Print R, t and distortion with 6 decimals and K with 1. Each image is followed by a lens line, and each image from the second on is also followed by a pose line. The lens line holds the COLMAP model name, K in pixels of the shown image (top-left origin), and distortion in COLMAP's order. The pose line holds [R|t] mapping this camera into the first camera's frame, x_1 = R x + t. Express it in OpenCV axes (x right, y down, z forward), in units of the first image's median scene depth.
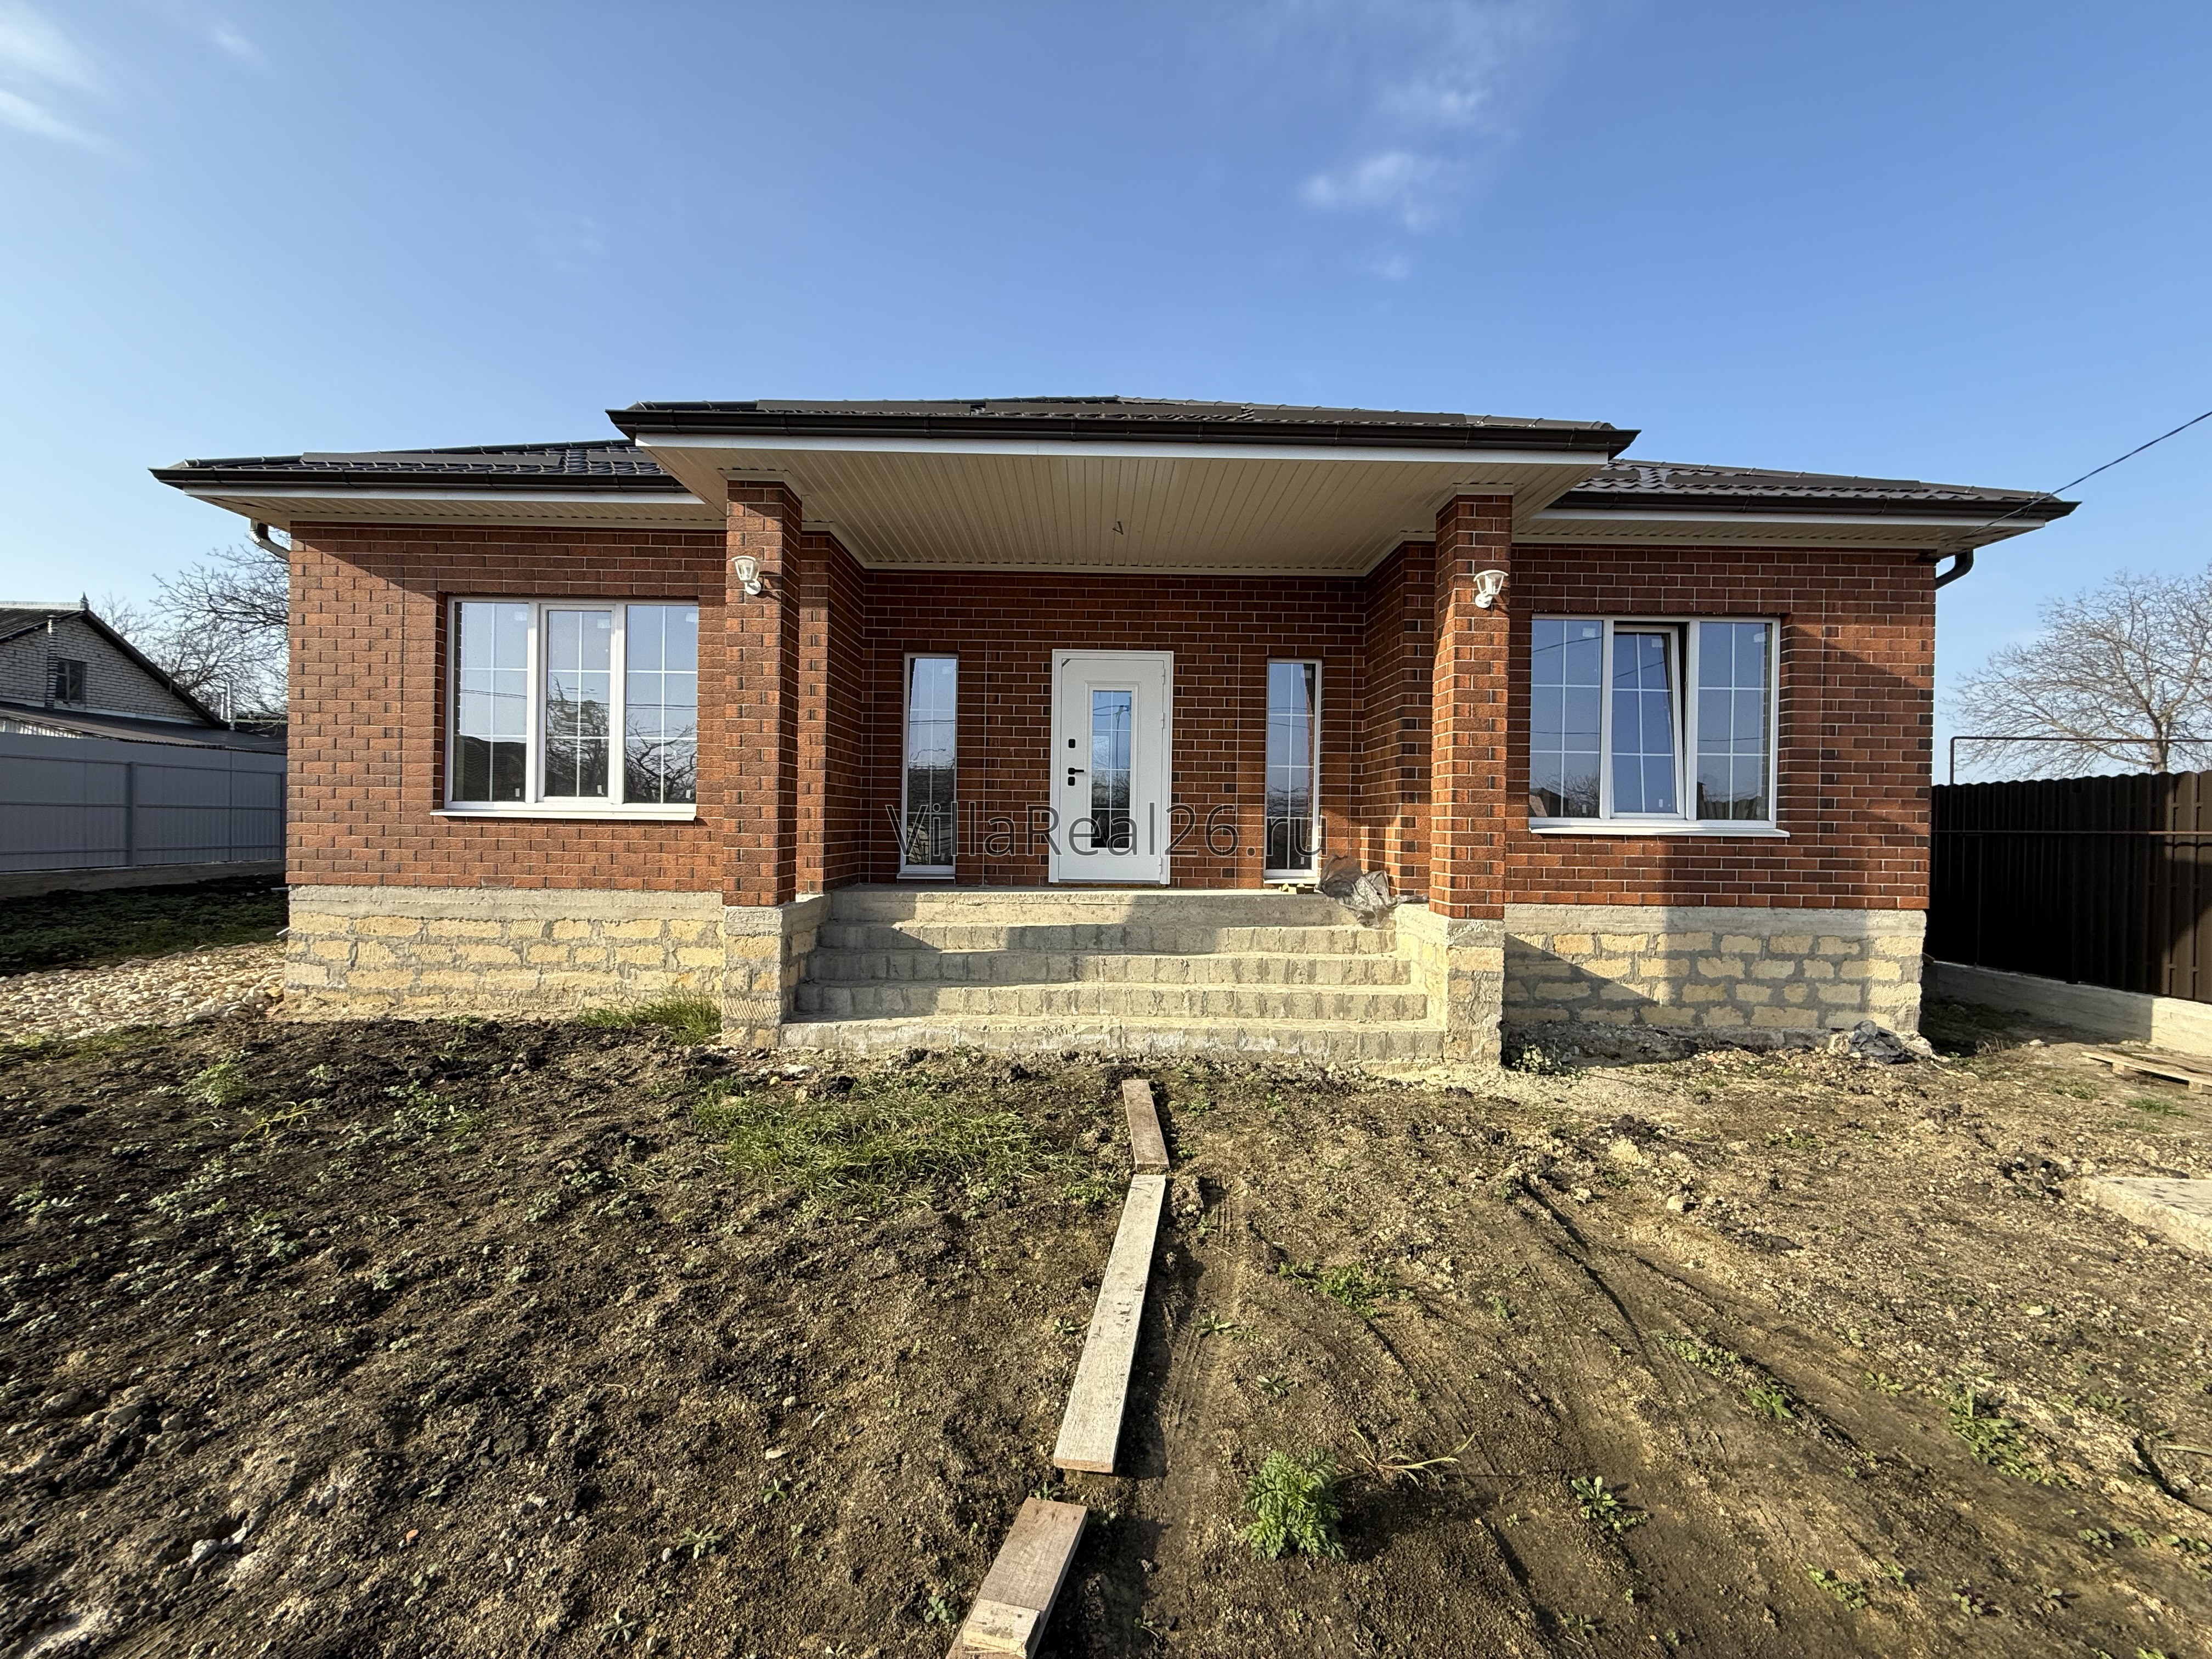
lens RADIAL K [[879.6, 0, 1100.2], [0, 879.6, 828.5], [0, 0, 1]] dist [-0.000946, -0.000038]
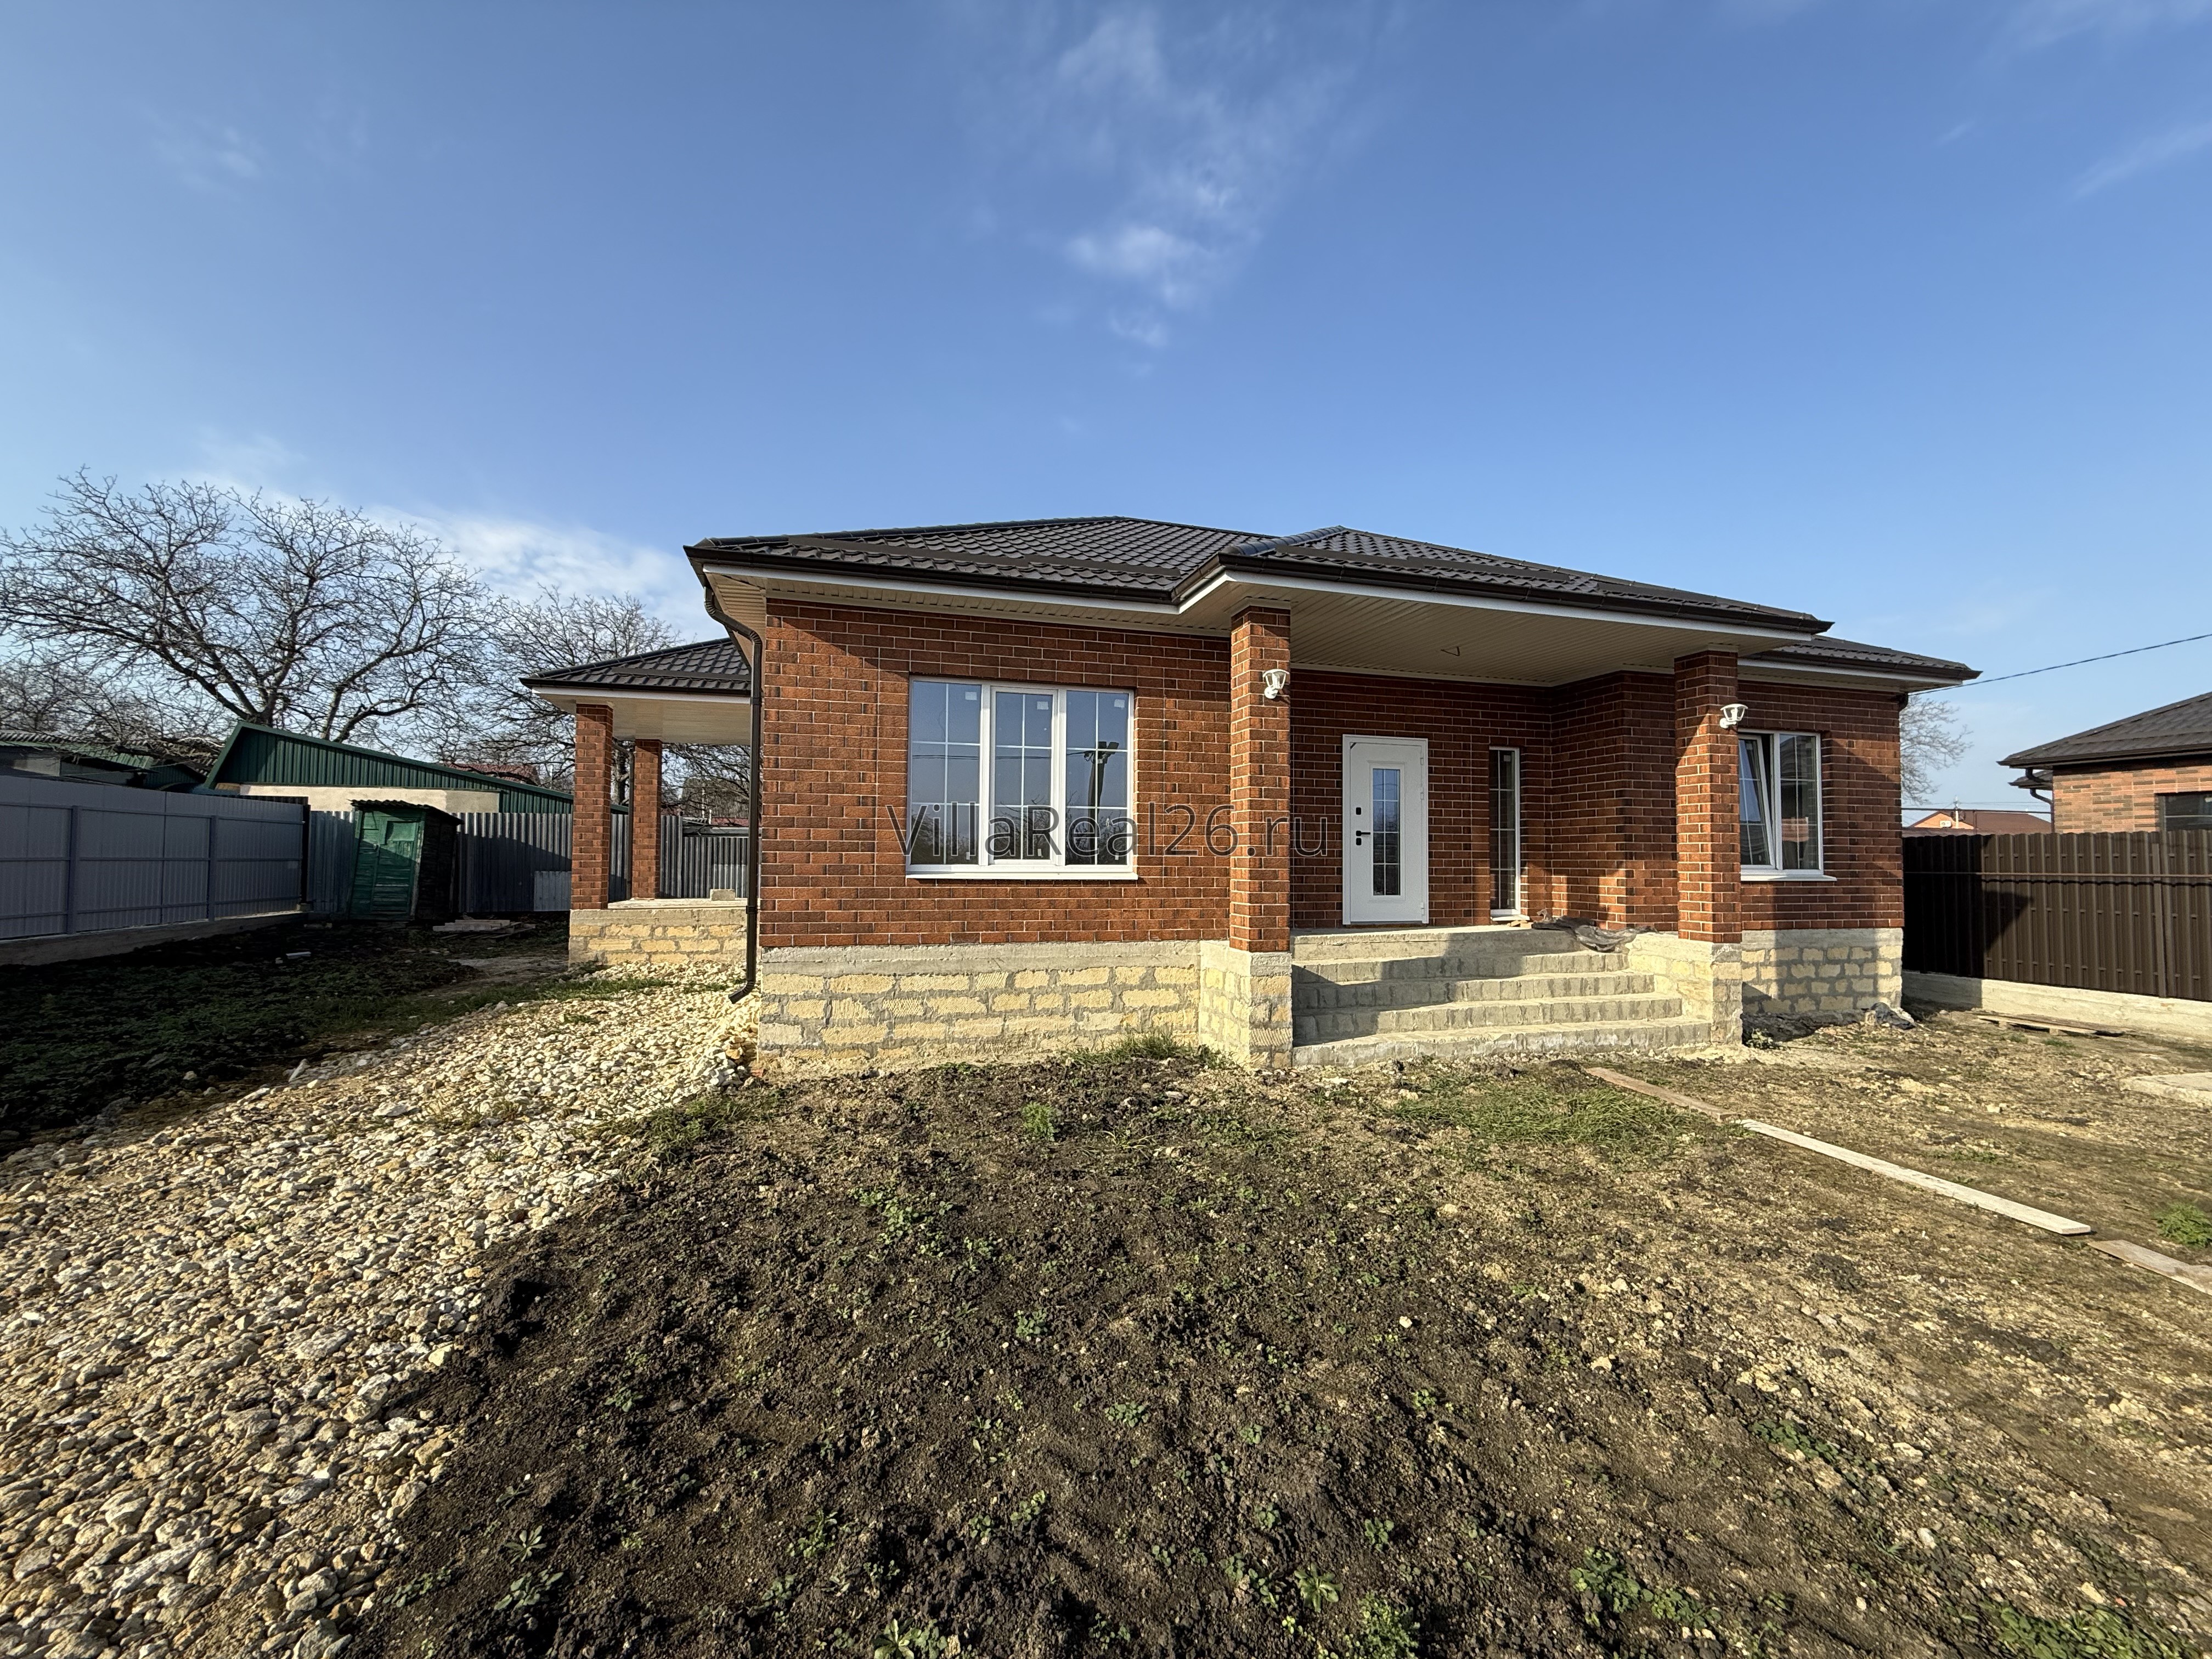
lens RADIAL K [[879.6, 0, 1100.2], [0, 879.6, 828.5], [0, 0, 1]] dist [-0.000946, -0.000038]
pose [[0.963411, 0.002163, 0.268021, -0.810666], [0.008165, 0.999266, -0.037416, -0.033048], [-0.267905, 0.038235, 0.962686, -0.100892]]
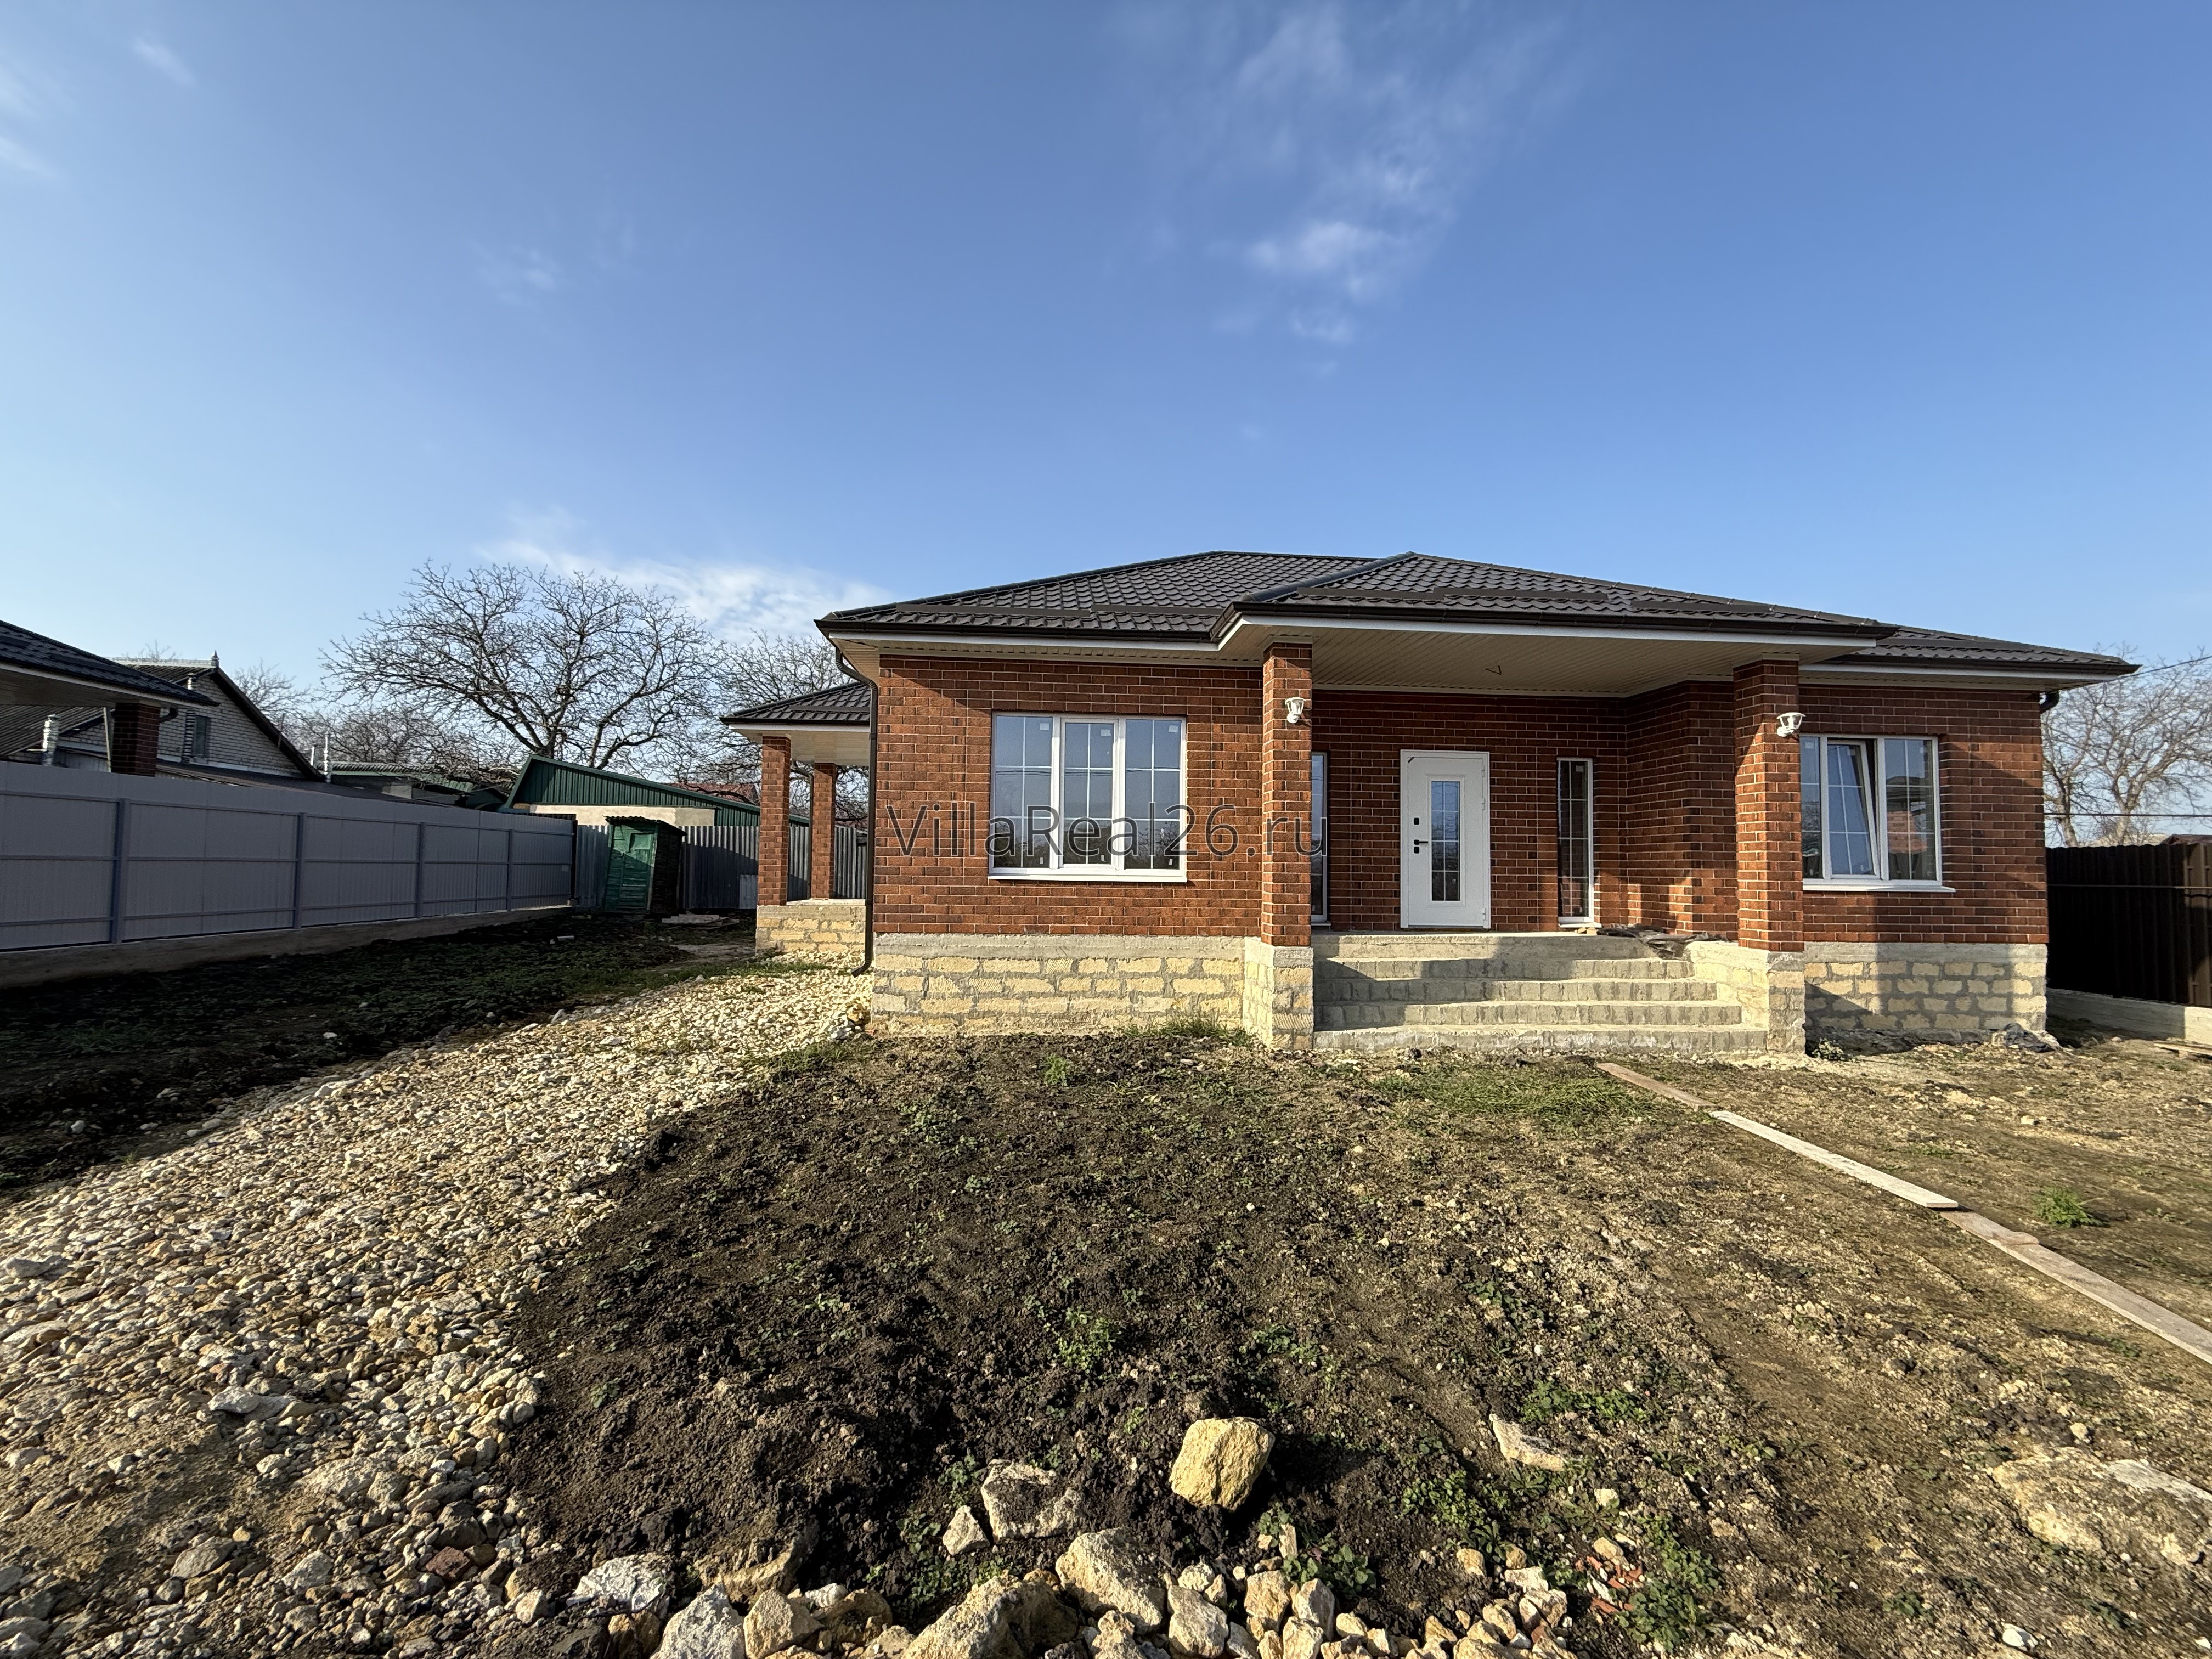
lens RADIAL K [[879.6, 0, 1100.2], [0, 879.6, 828.5], [0, 0, 1]] dist [-0.000946, -0.000038]
pose [[0.997693, 0.001984, 0.067860, -0.675080], [0.001469, 0.998708, -0.050791, -0.022603], [-0.067873, 0.050774, 0.996401, -0.313249]]
